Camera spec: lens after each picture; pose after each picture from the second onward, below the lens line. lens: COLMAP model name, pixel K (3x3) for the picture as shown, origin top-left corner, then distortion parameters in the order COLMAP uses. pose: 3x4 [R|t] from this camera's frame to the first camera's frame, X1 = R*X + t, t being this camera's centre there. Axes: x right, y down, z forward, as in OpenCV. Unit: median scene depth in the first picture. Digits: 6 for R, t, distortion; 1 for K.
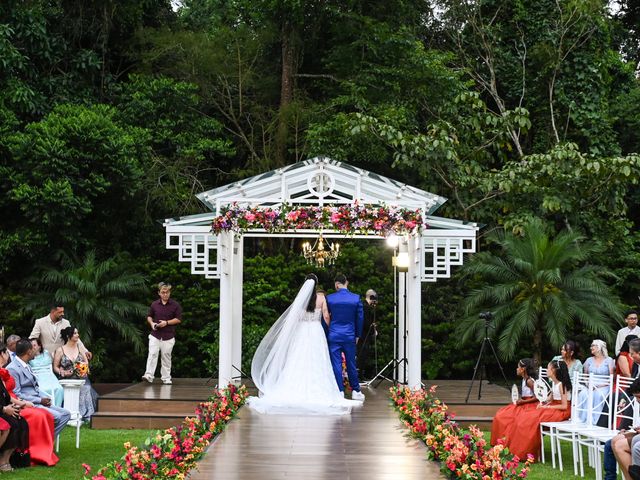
lens RADIAL K [[1211.5, 0, 341.4], [0, 1211.5, 197.5], [0, 0, 1]] dist [-0.028428, 0.000000]
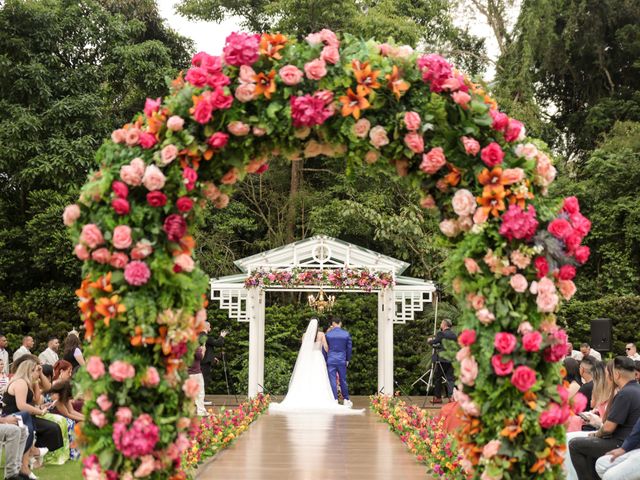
lens RADIAL K [[1077.1, 0, 331.1], [0, 1077.1, 227.2], [0, 0, 1]] dist [-0.009979, 0.000000]
pose [[0.999971, -0.002744, -0.007053, 0.003170], [0.002551, 0.999624, -0.027299, -0.007075], [0.007126, 0.027280, 0.999602, -0.237886]]
